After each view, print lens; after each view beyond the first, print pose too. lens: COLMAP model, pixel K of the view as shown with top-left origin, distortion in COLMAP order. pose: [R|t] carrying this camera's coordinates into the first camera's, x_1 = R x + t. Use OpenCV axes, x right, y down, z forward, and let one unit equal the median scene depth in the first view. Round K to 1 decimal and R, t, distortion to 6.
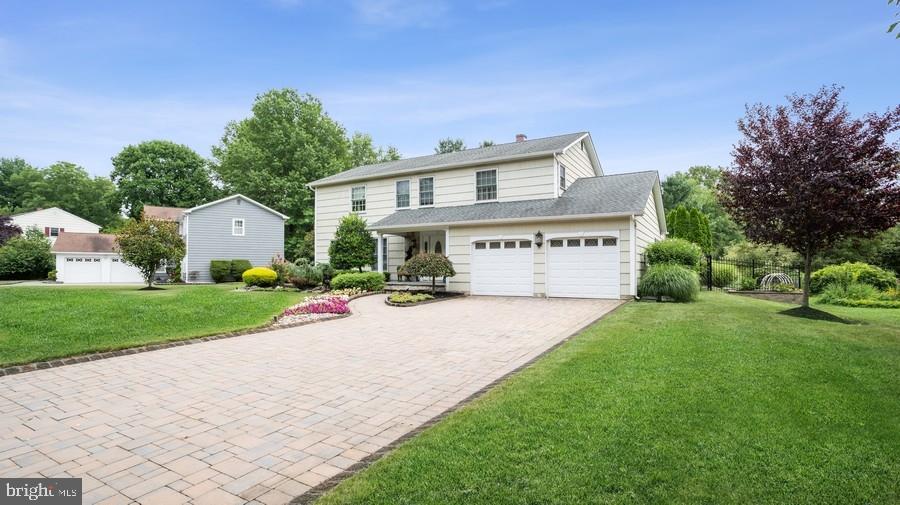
lens RADIAL K [[439.1, 0, 446.9], [0, 439.1, 253.4], [0, 0, 1]] dist [-0.036839, 0.000370]
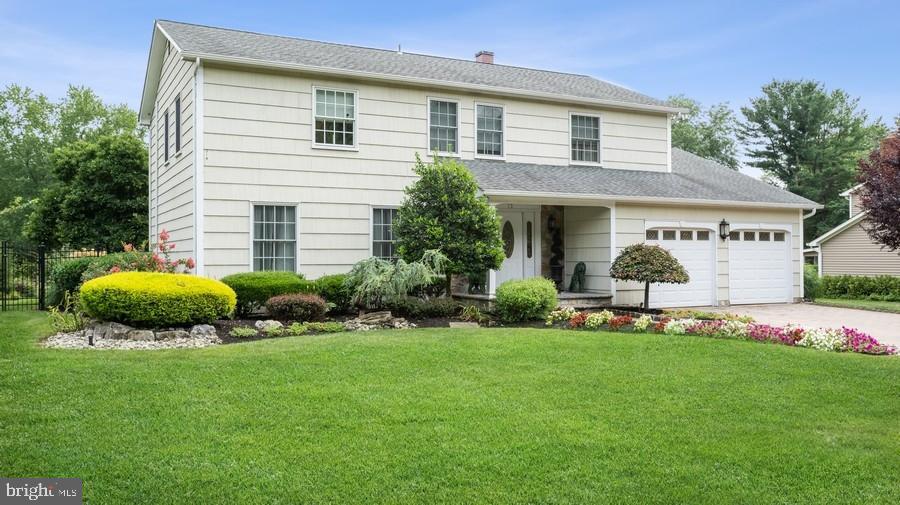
lens RADIAL K [[768.7, 0, 455.7], [0, 768.7, 243.6], [0, 0, 1]] dist [0.033650, -0.016052]
pose [[0.526394, 0.017128, 0.850068, -0.960904], [-0.024658, 0.999684, -0.004874, 0.008122], [-0.849883, -0.018396, 0.526650, 0.562348]]
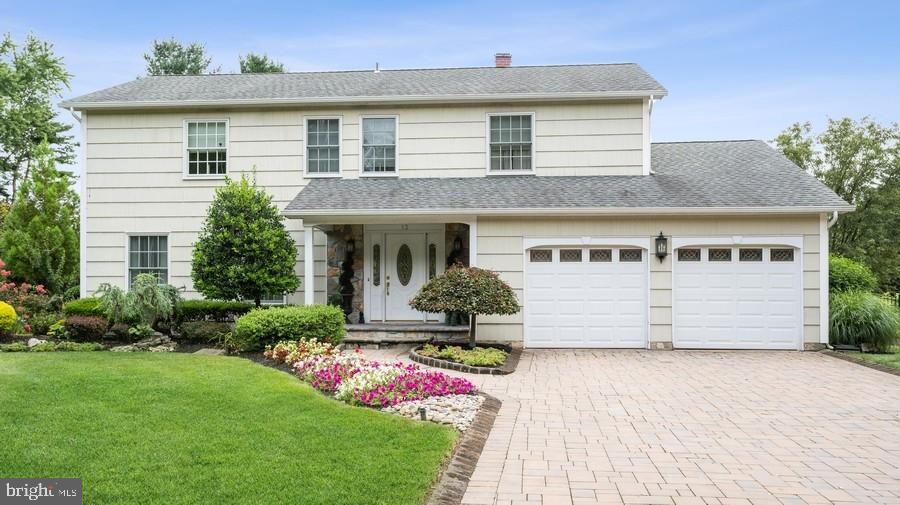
lens RADIAL K [[790.8, 0, 441.3], [0, 790.8, 285.2], [0, 0, 1]] dist [0.036341, 0.027057]
pose [[0.908078, 0.010245, 0.418676, -0.388735], [-0.017327, 0.999764, 0.013116, 0.007156], [-0.418442, -0.019164, 0.908041, 0.153420]]
